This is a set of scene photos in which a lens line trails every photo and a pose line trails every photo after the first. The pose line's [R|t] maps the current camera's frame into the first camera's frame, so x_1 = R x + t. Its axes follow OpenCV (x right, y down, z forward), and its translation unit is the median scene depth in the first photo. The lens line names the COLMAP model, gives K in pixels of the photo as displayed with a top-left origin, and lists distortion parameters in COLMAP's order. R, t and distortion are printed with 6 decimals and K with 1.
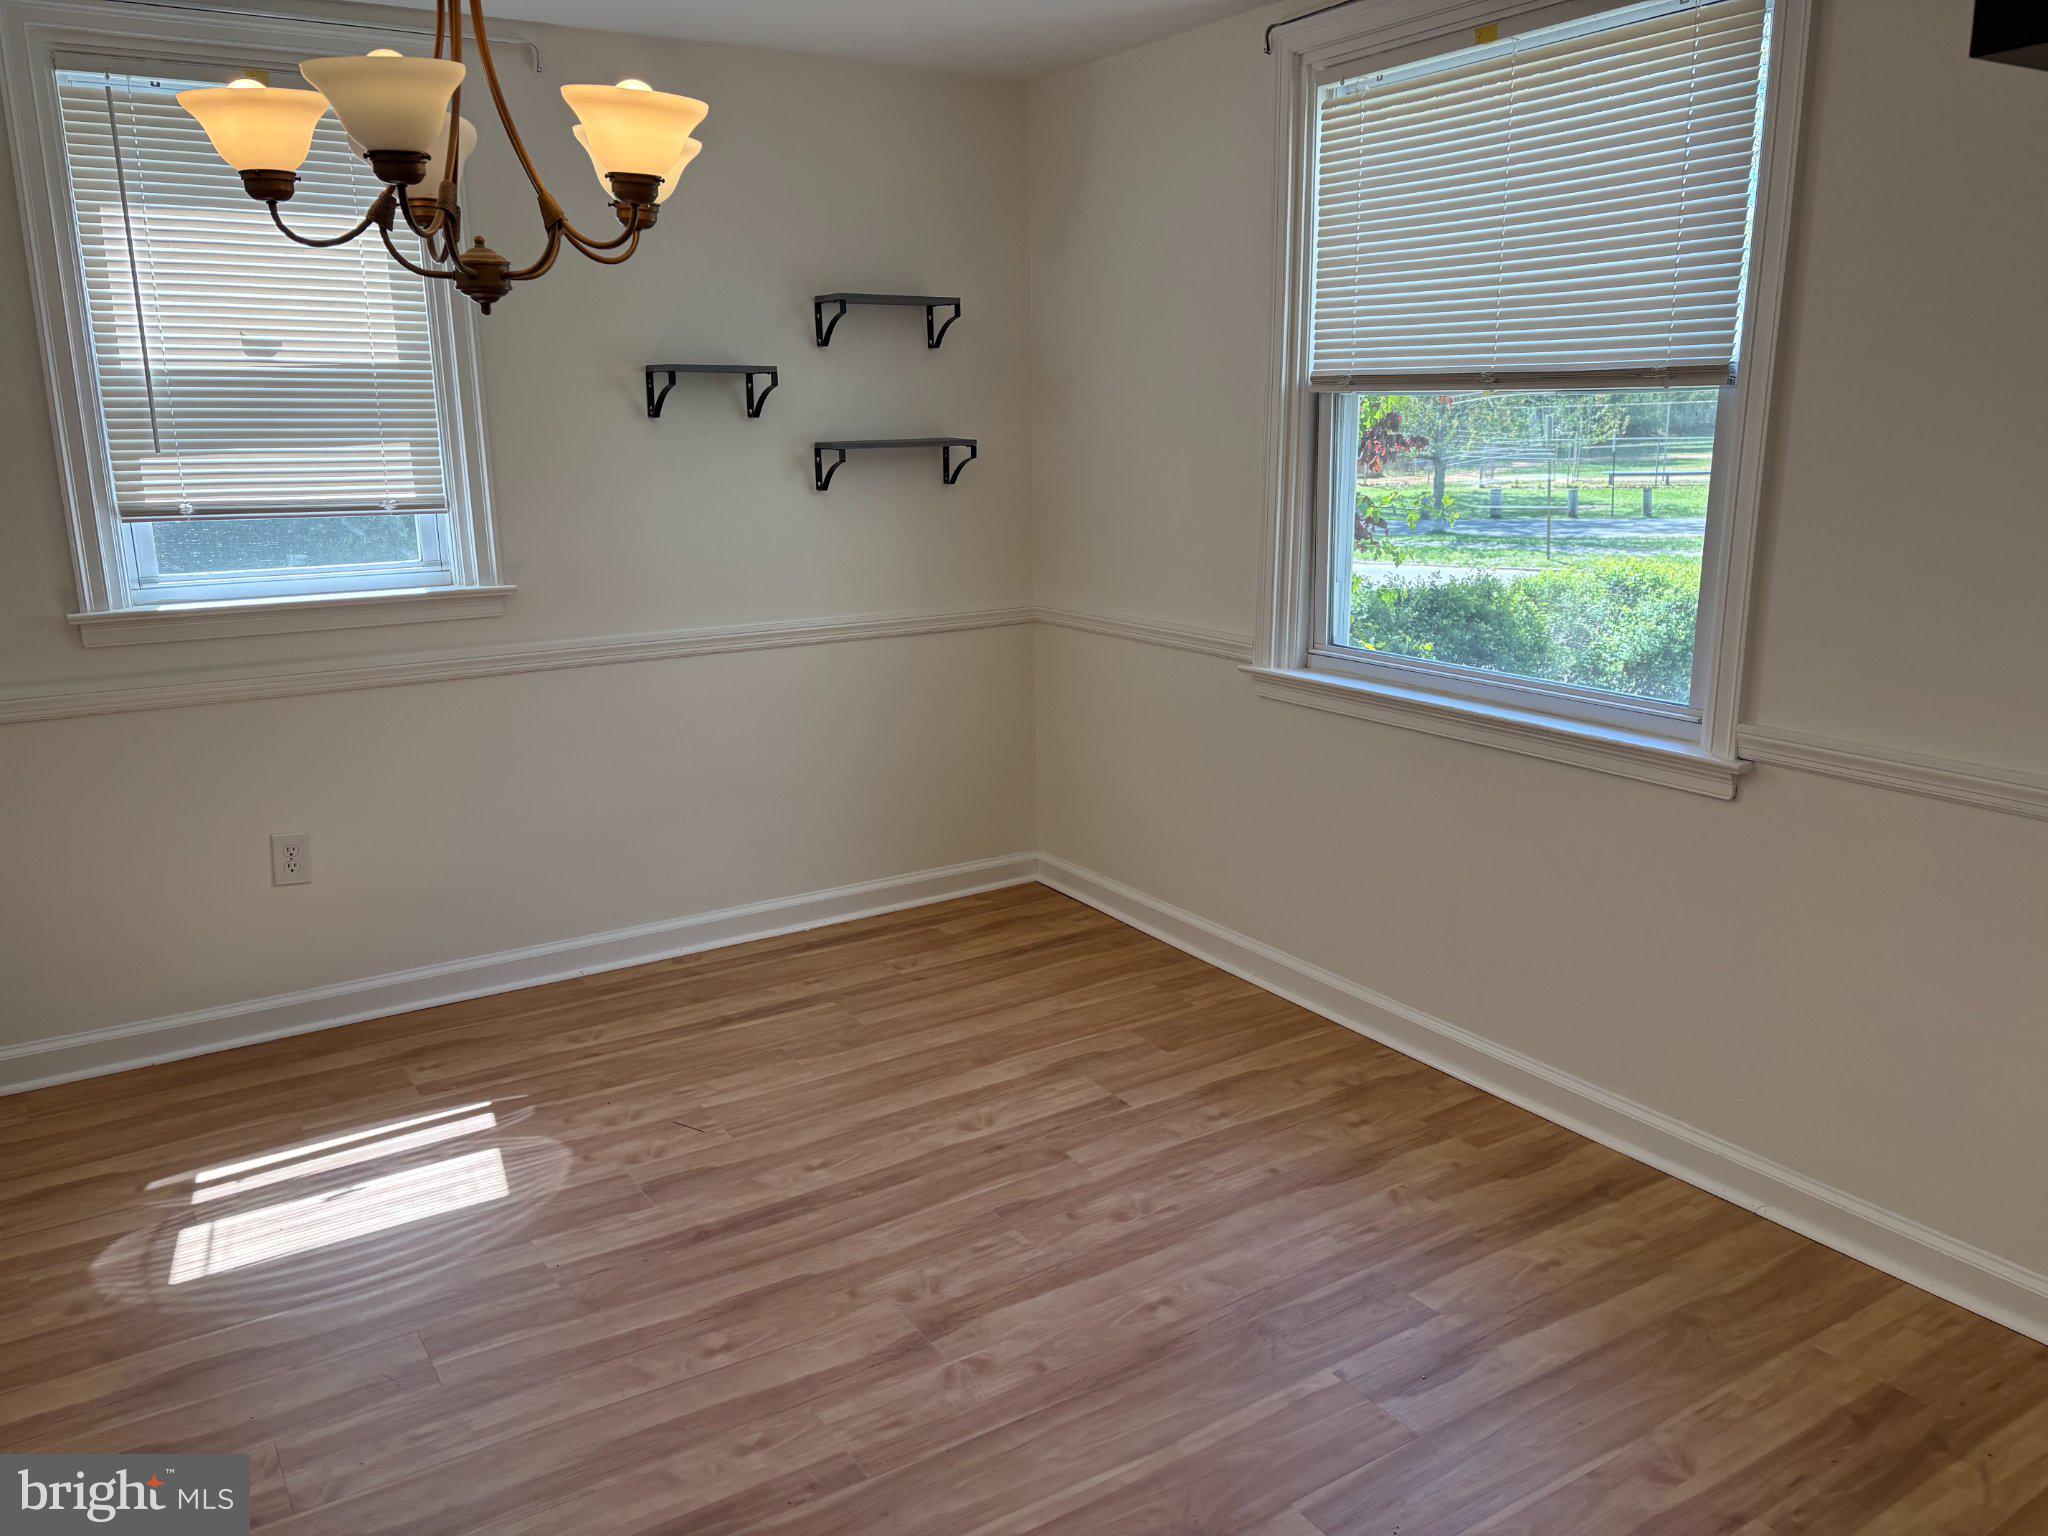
lens RADIAL K [[1538.5, 0, 1022.7], [0, 1538.5, 764.0], [0, 0, 1]] dist [0.070306, -0.083553]
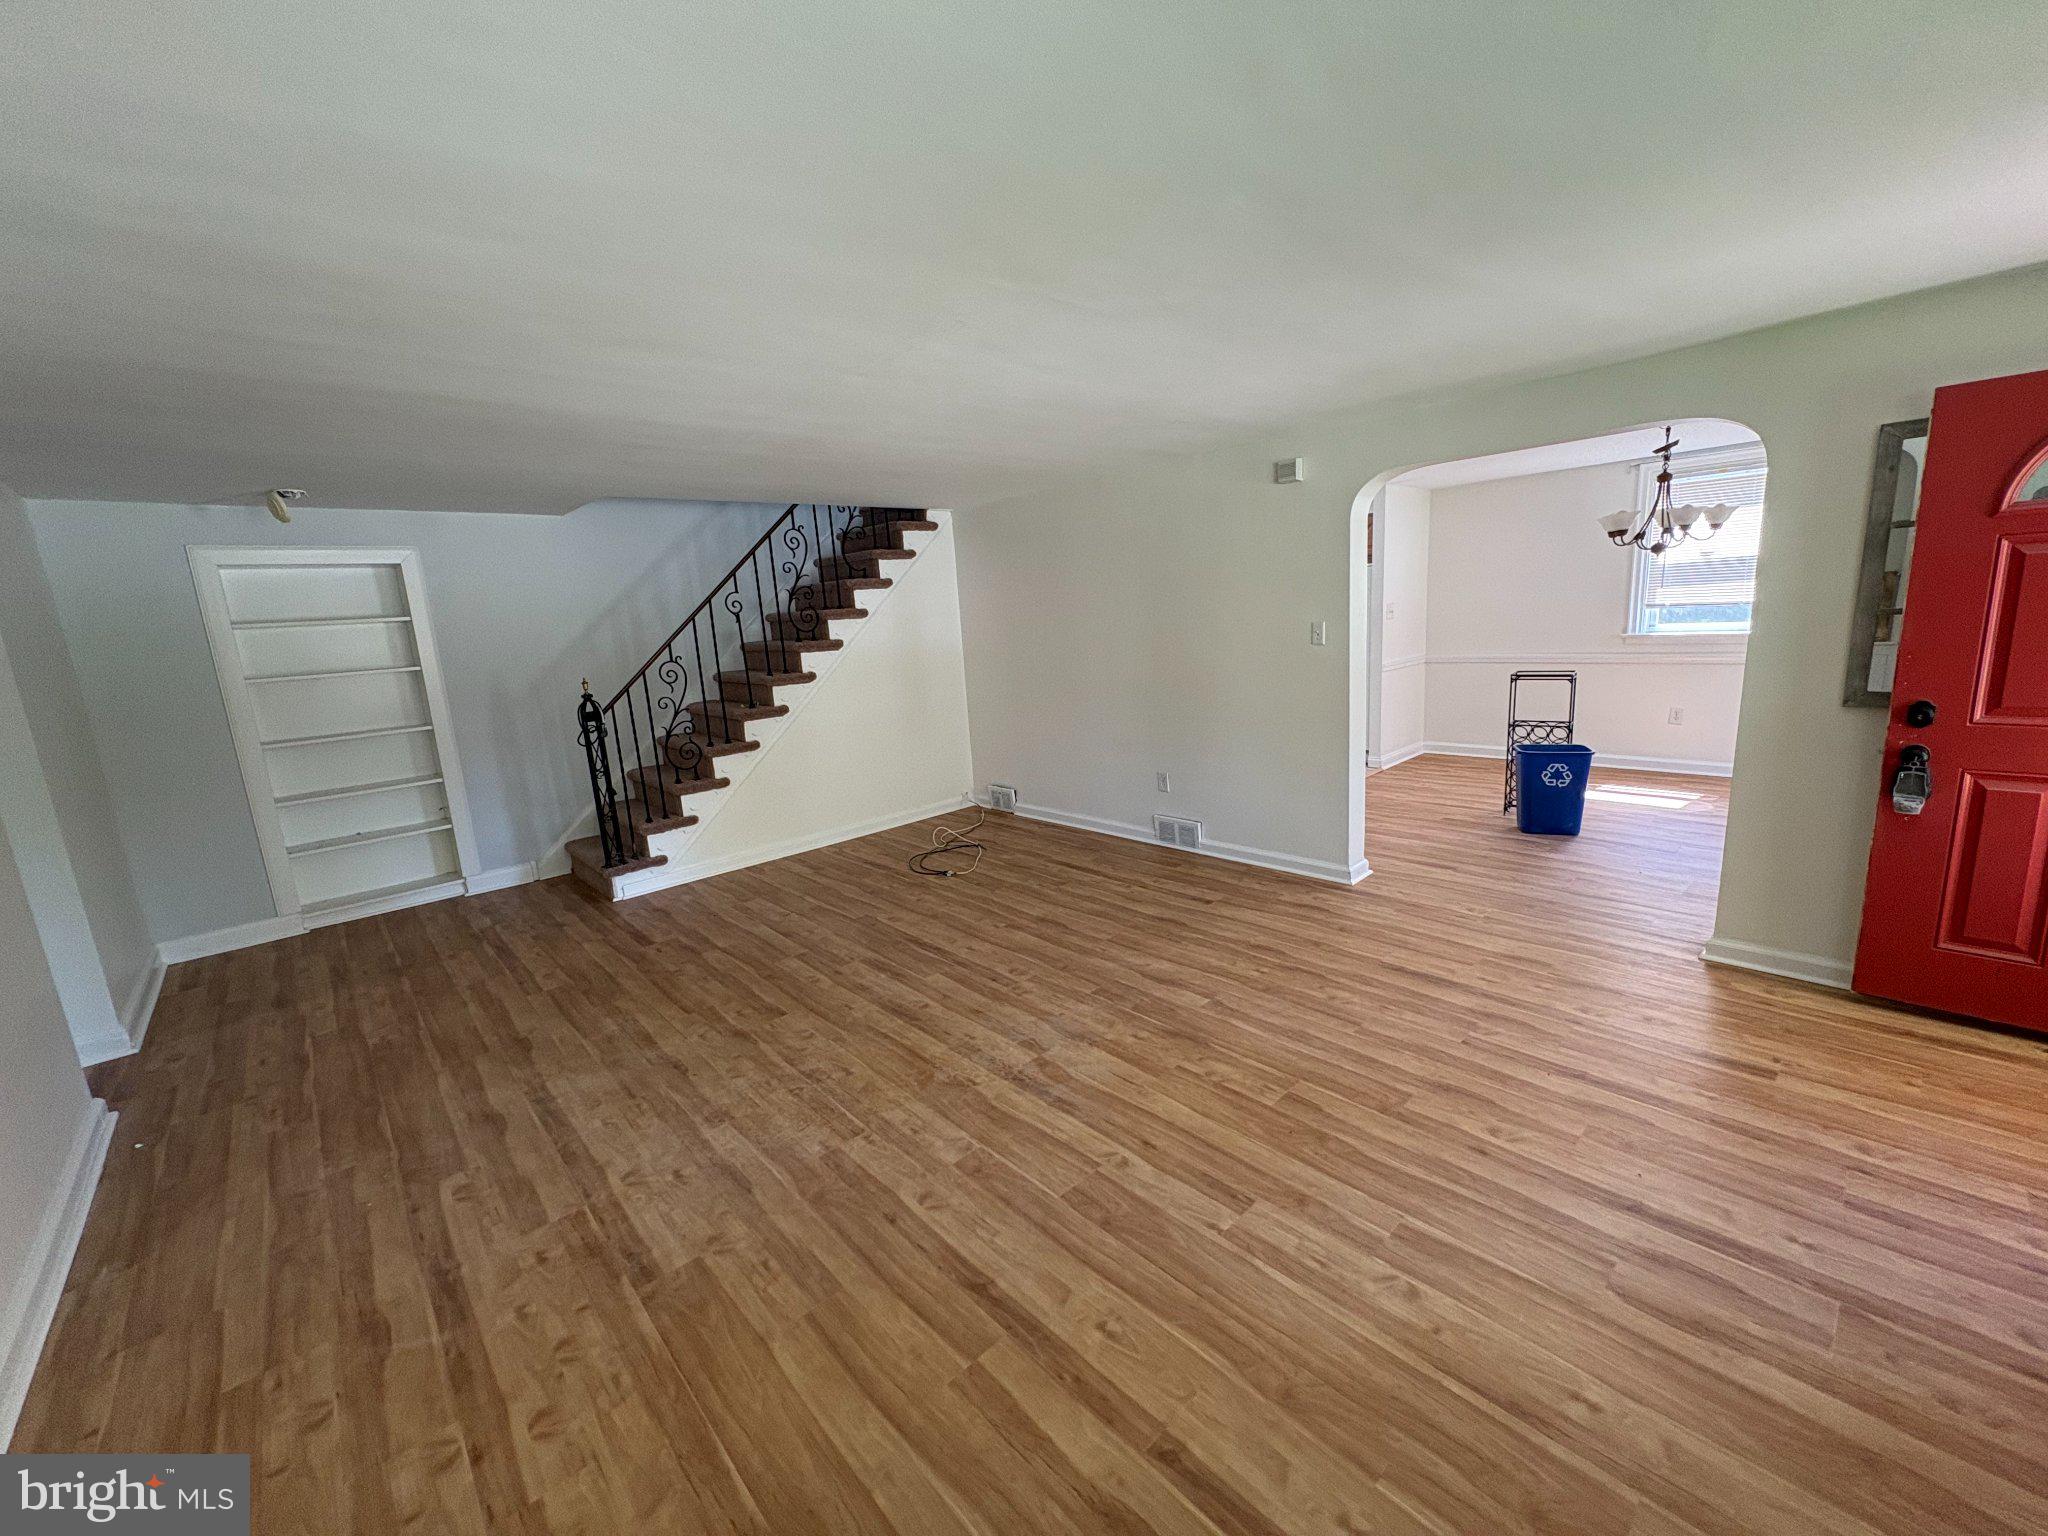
lens RADIAL K [[814.6, 0, 1023.6], [0, 814.6, 765.1], [0, 0, 1]] dist [-0.000357, -0.000021]
pose [[0.173841, 0.189509, -0.966367, 1.054431], [-0.165098, 0.973029, 0.161115, 0.126310], [0.970836, 0.131537, 0.200440, -0.690892]]
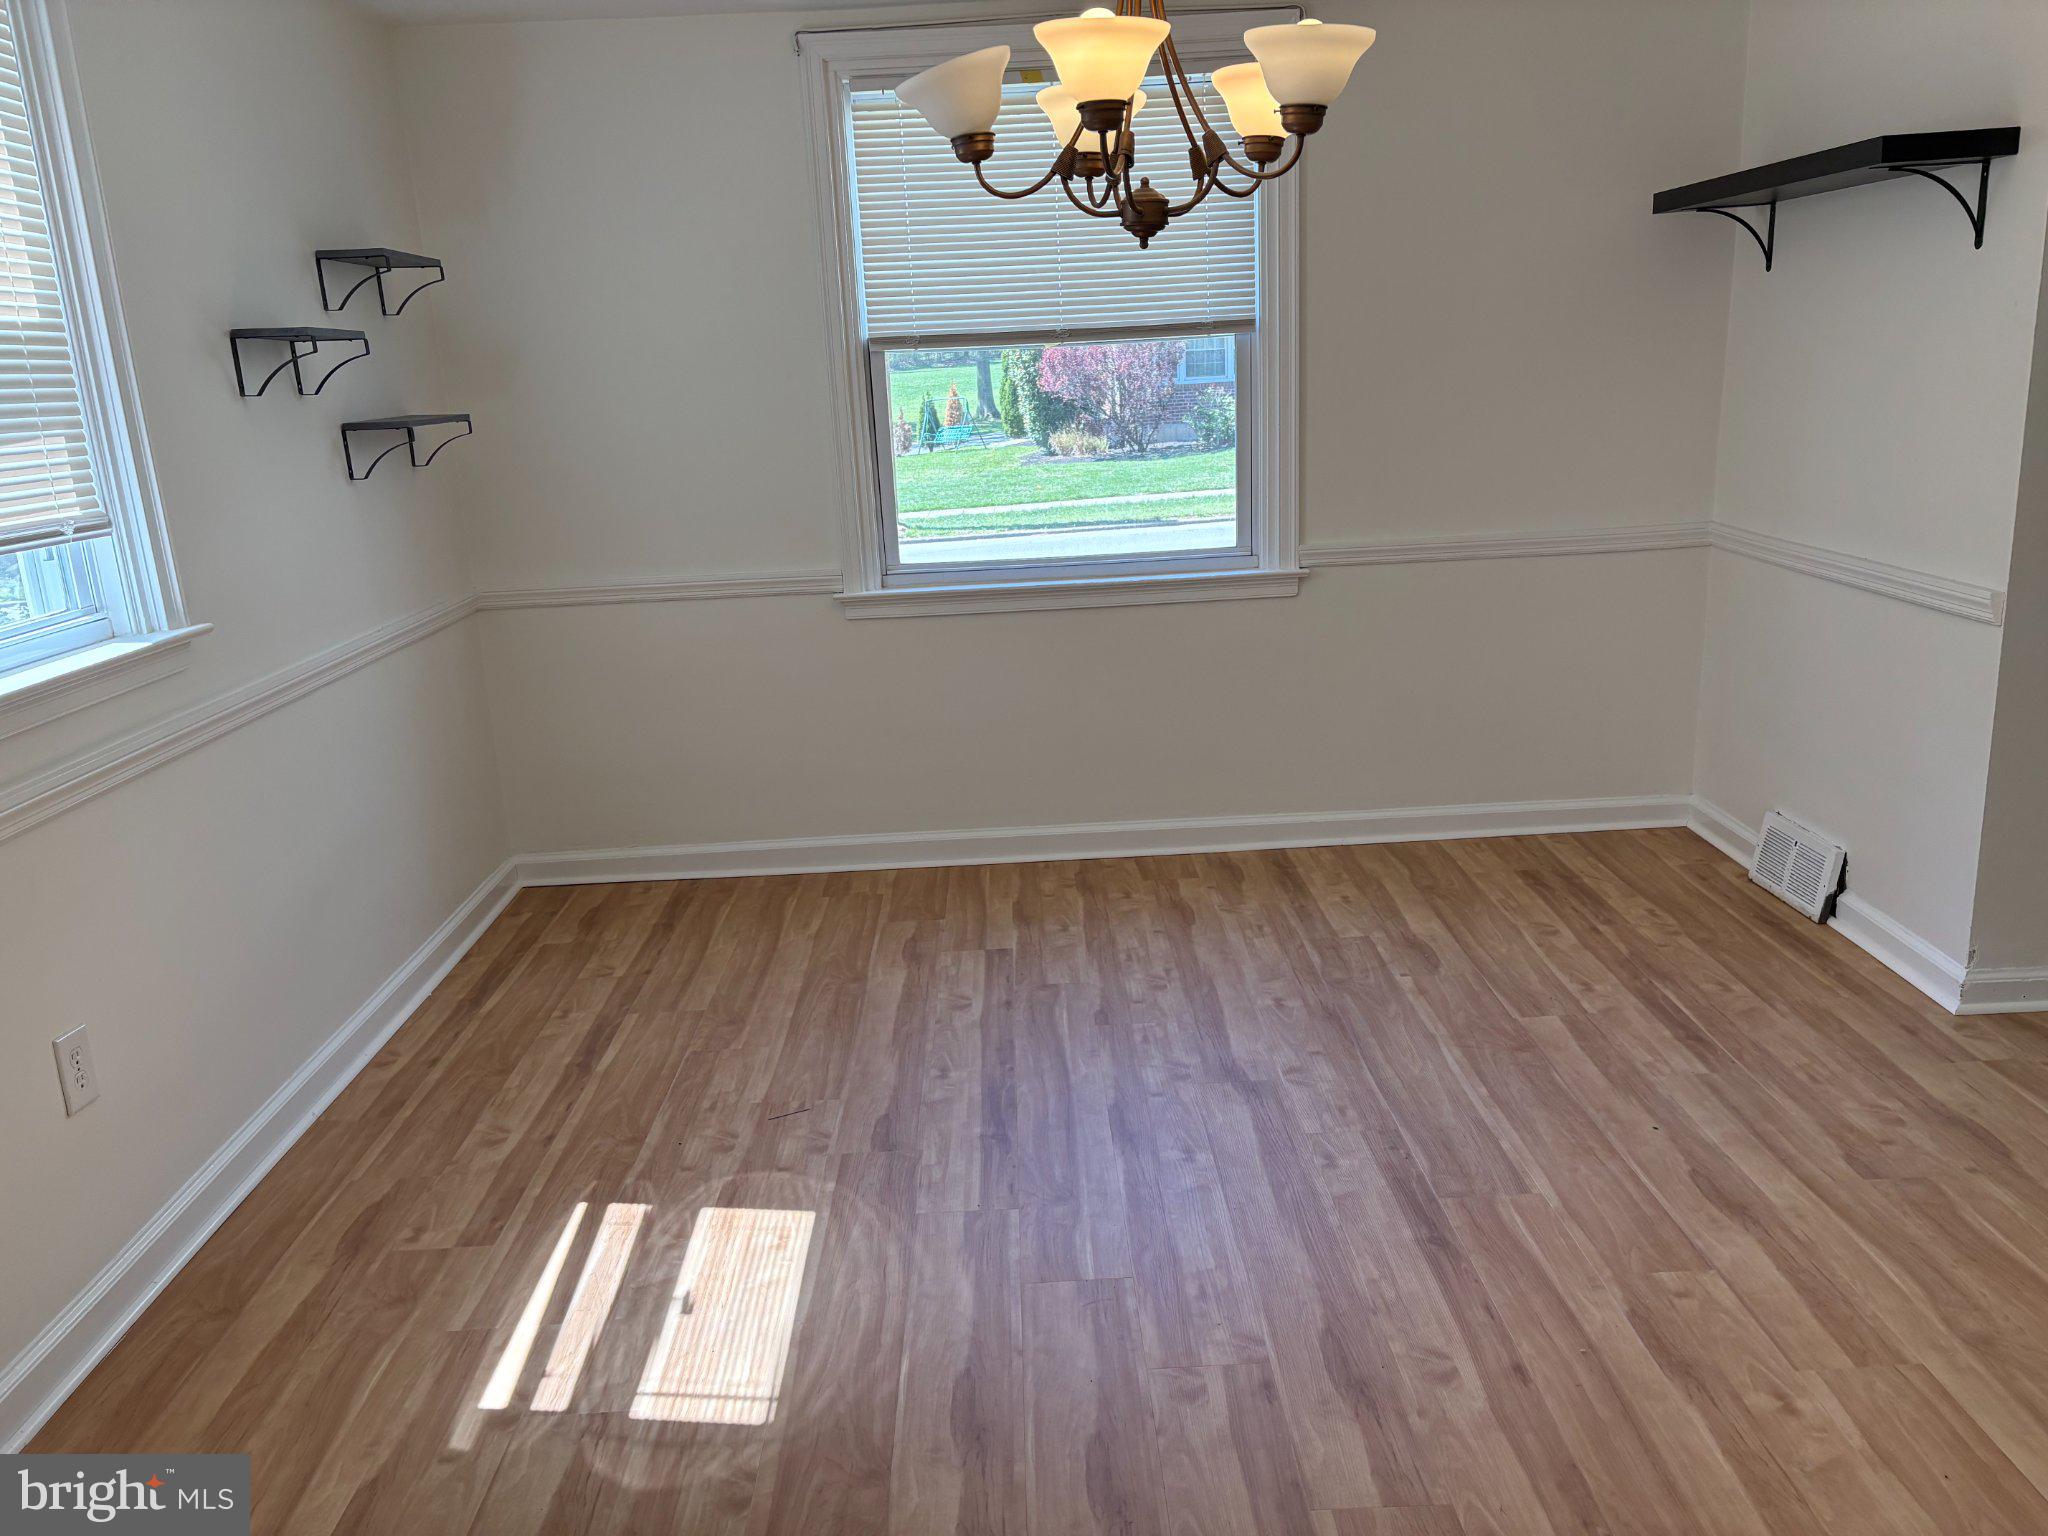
lens RADIAL K [[1538.5, 0, 1022.7], [0, 1538.5, 764.0], [0, 0, 1]] dist [0.070306, -0.083553]
pose [[0.524336, -0.229284, 0.820062, -0.867690], [0.236559, 0.964378, 0.118381, -0.053415], [-0.817993, 0.131921, 0.559897, 0.315386]]
